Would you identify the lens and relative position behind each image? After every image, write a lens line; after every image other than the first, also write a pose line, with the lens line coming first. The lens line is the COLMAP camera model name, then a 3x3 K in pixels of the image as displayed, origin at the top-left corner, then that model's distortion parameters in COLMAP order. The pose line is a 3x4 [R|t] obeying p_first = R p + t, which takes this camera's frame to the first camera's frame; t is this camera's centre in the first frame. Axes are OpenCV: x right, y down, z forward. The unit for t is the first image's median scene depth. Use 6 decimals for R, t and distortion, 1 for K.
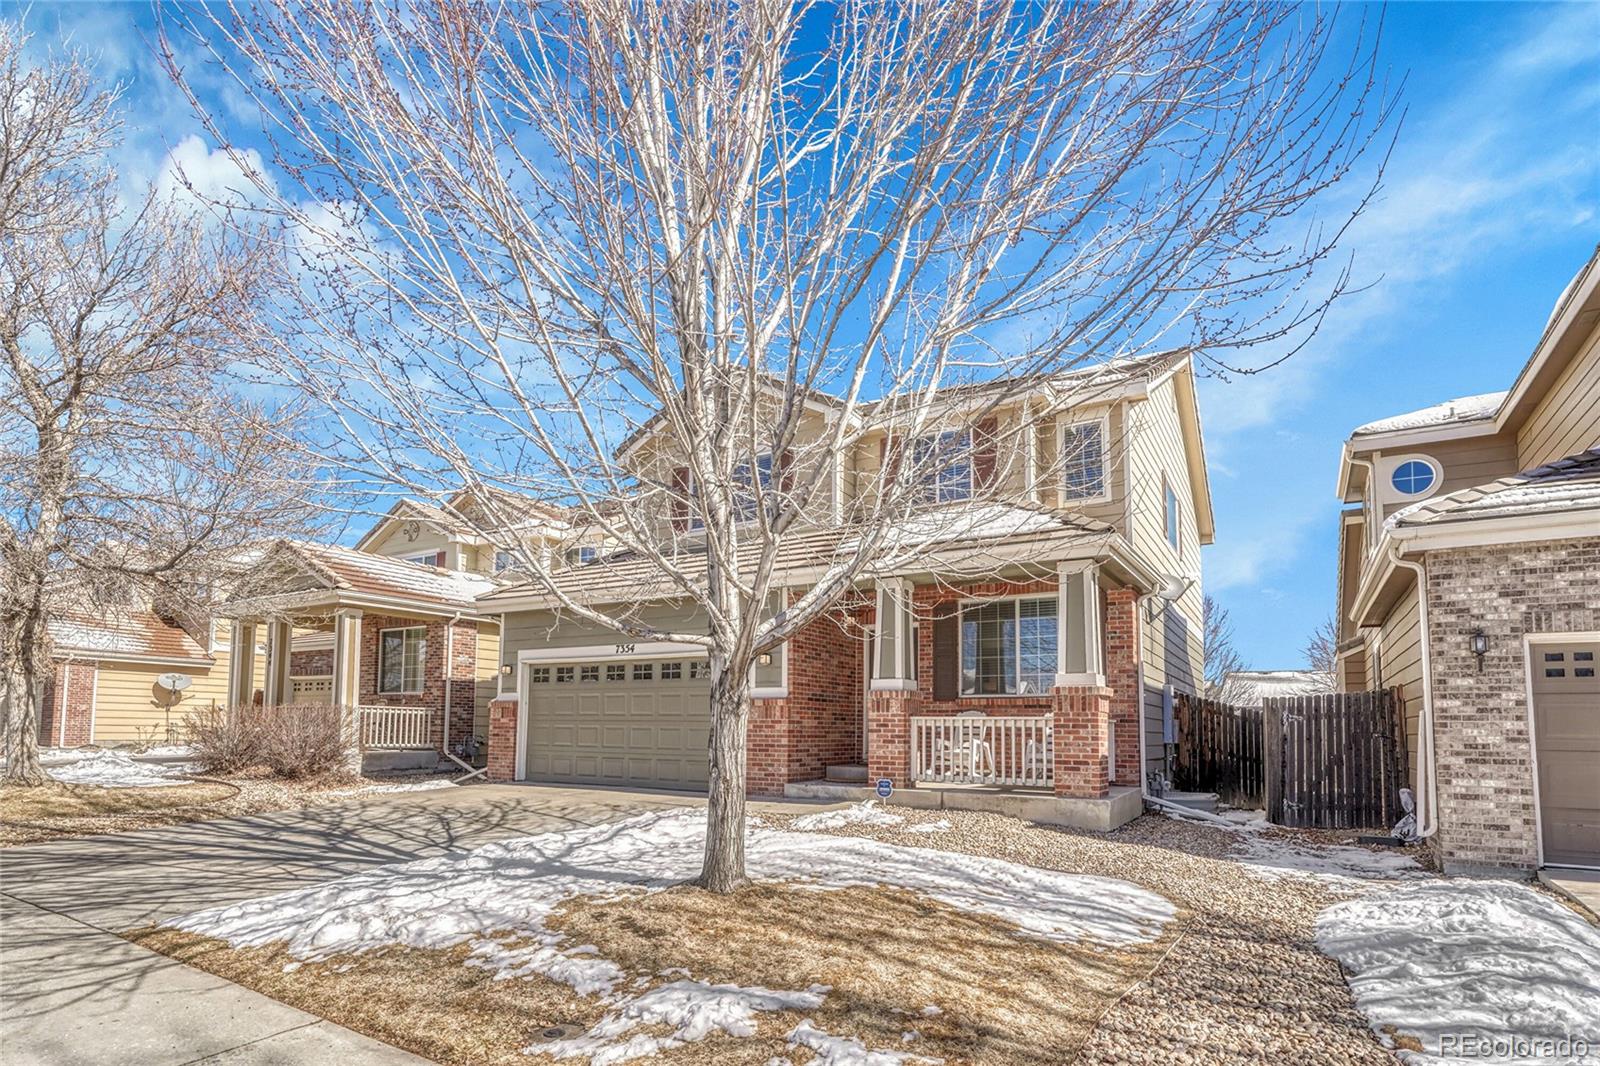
lens RADIAL K [[825.7, 0, 756.7], [0, 825.7, 511.1], [0, 0, 1]] dist [-0.002436, 0.000228]
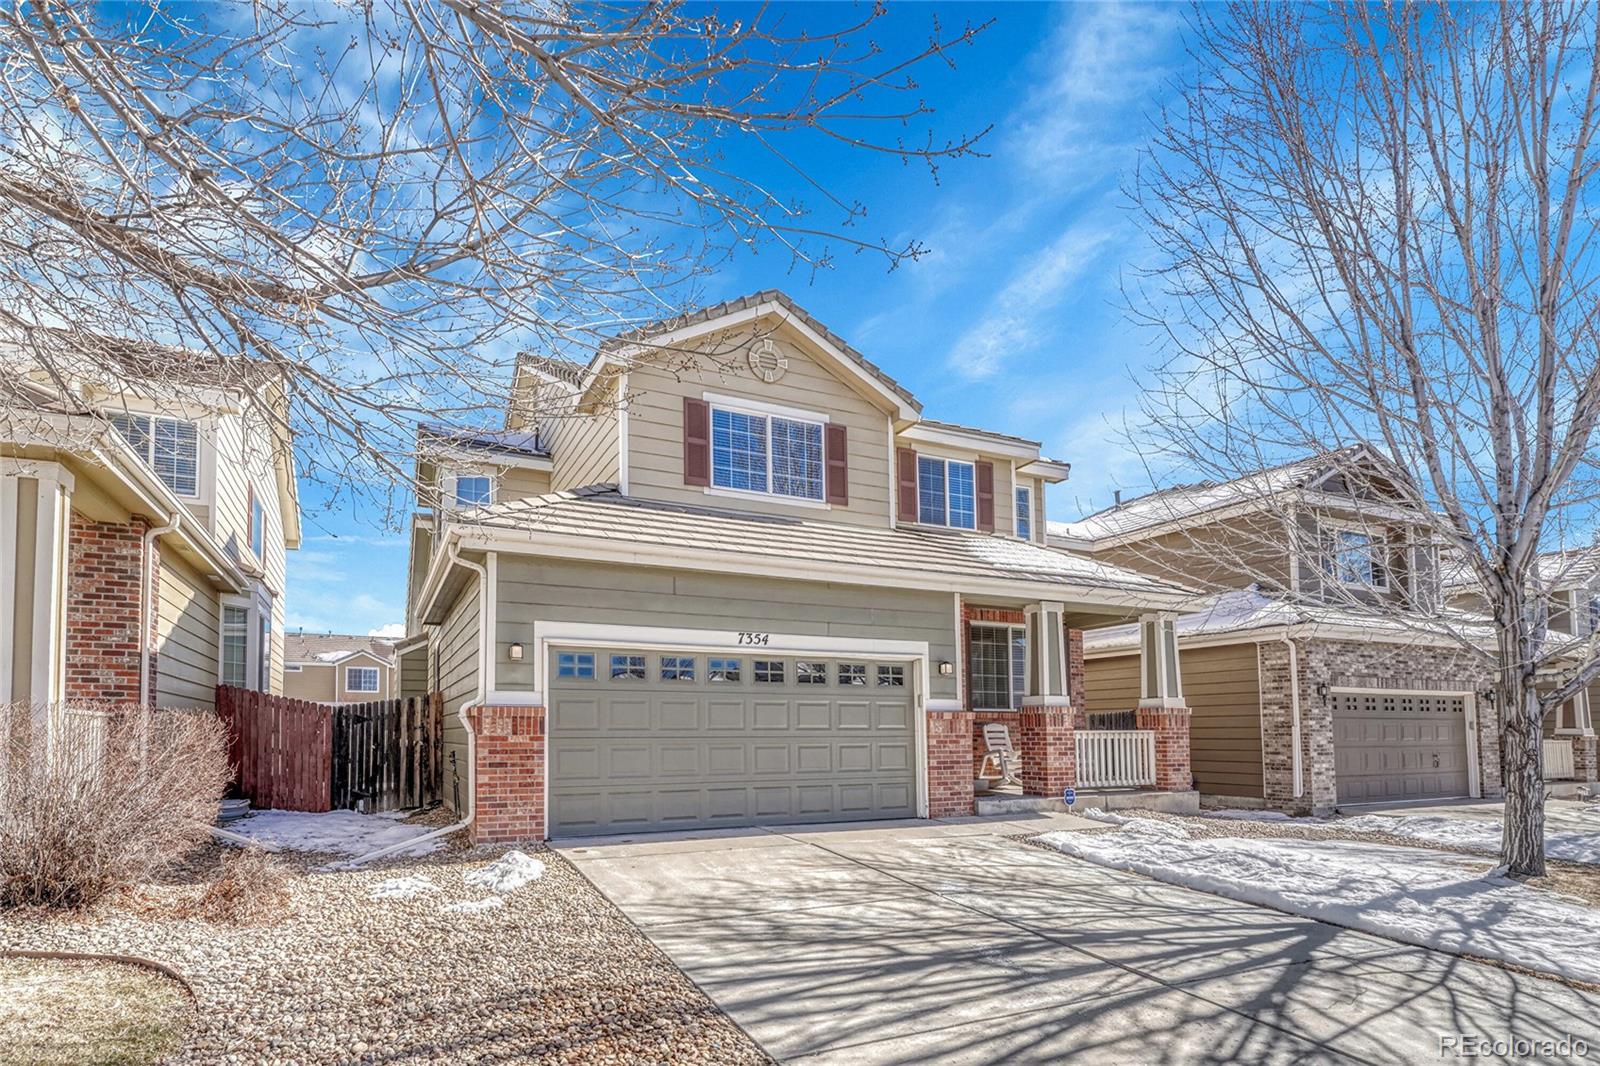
lens RADIAL K [[845.2, 0, 823.2], [0, 845.2, 532.6], [0, 0, 1]] dist [-0.000641, -0.000563]
pose [[0.505330, 0.186105, 0.842619, -0.967859], [-0.213526, 0.973068, -0.086862, 0.157586], [-0.836091, -0.136027, 0.531458, 0.700512]]
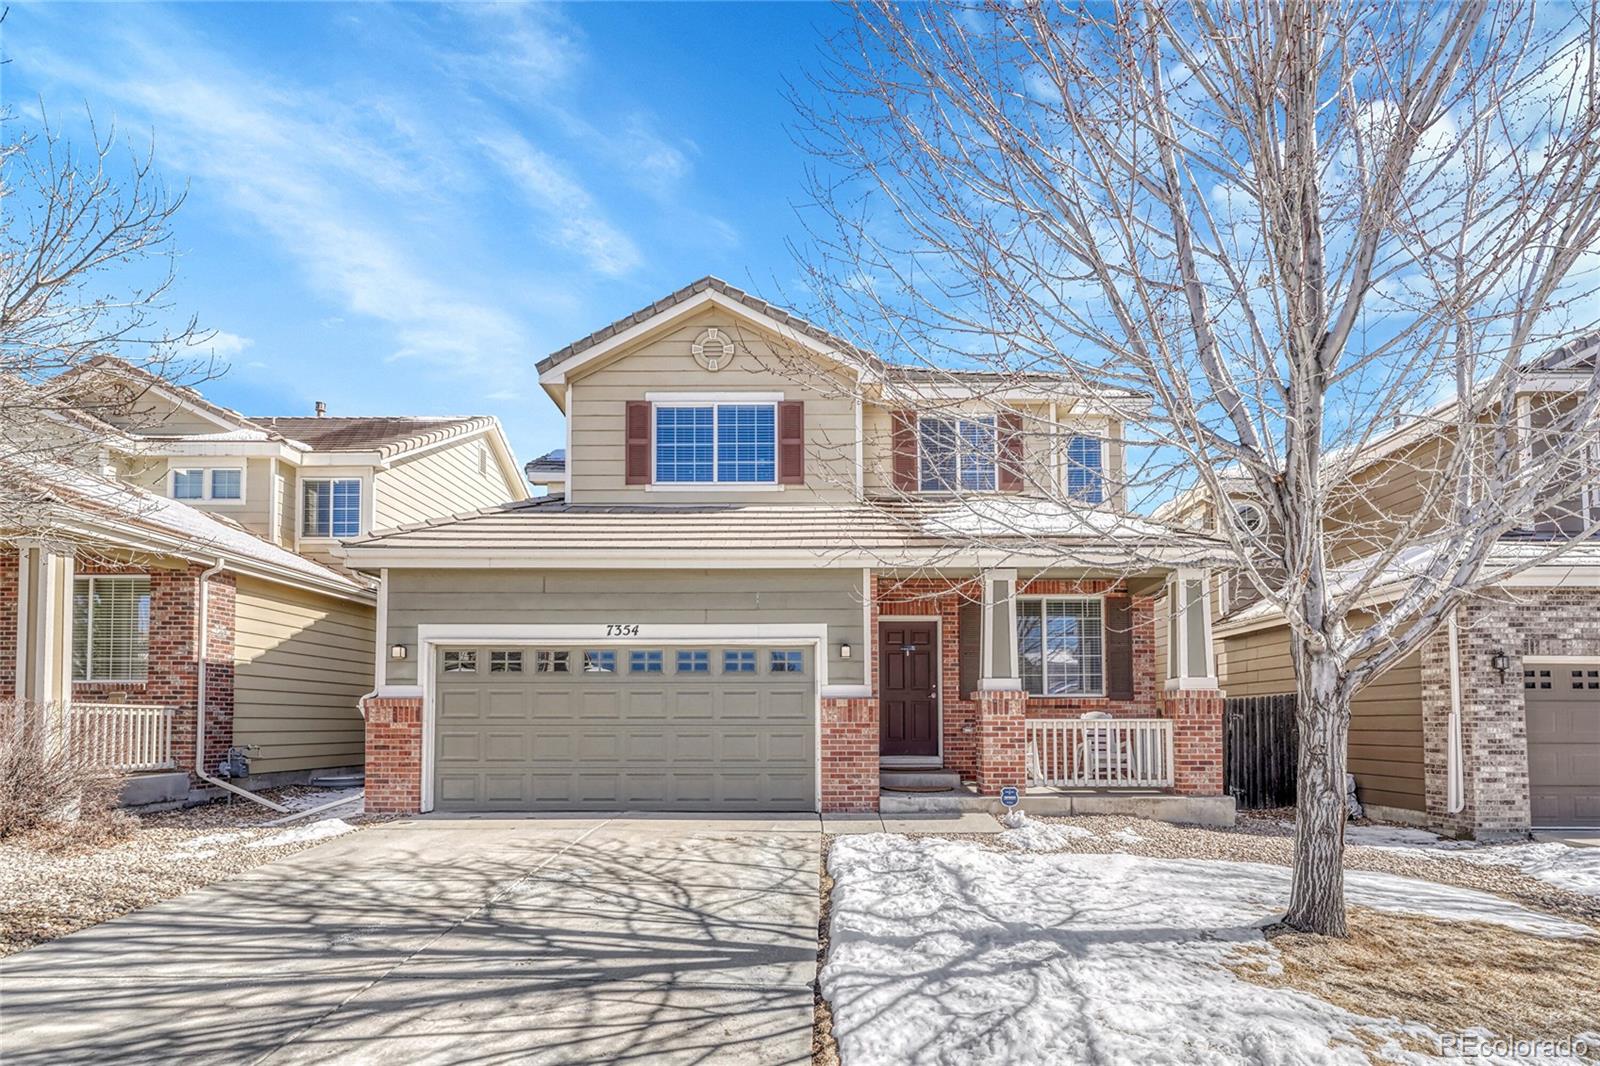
lens RADIAL K [[873.8, 0, 800.0], [0, 873.8, 533.0], [0, 0, 1]] dist [-0.001661, -0.000172]
pose [[0.844928, 0.102096, 0.525046, -0.561563], [-0.127285, 0.991794, 0.011978, 0.060077], [-0.519514, -0.076951, 0.850990, 0.303655]]
